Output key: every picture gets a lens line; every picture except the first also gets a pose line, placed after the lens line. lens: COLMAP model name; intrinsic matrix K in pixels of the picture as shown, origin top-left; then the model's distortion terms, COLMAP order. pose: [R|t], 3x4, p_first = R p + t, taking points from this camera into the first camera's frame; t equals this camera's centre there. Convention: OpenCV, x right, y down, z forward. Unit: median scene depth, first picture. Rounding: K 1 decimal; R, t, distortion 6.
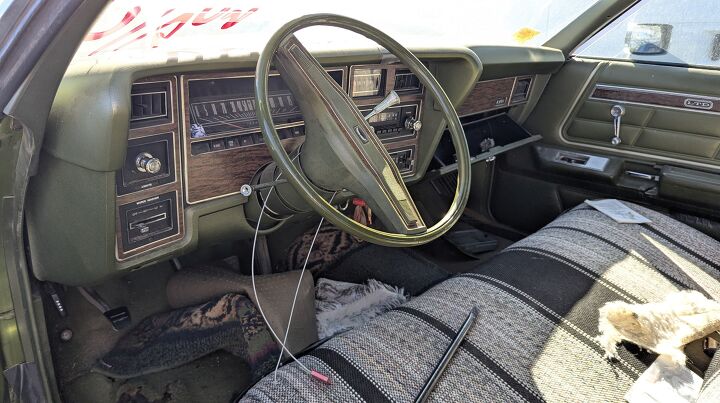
lens RADIAL K [[513.7, 0, 358.8], [0, 513.7, 178.3], [0, 0, 1]] dist [0.048557, -0.039542]
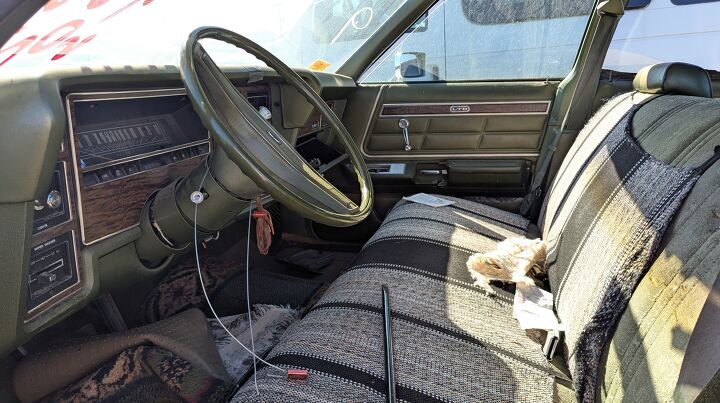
lens RADIAL K [[513.7, 0, 355.5], [0, 513.7, 188.0], [0, 0, 1]] dist [0.076752, -0.084202]
pose [[0.873652, -0.161782, 0.458867, -0.296713], [0.204182, 0.977946, -0.043956, 0.080368], [-0.441636, 0.132094, 0.887417, 0.014387]]
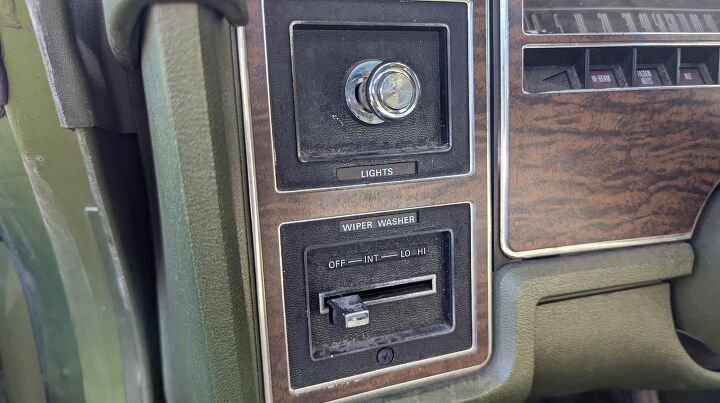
lens RADIAL K [[540.6, 0, 360.0], [0, 540.6, 201.5], [0, 0, 1]] dist [-0.035305, 0.000563]
pose [[0.842446, -0.017226, -0.538505, -0.213347], [-0.079046, 0.984722, -0.155161, 0.069524], [0.532950, 0.173281, 0.828213, 0.630754]]
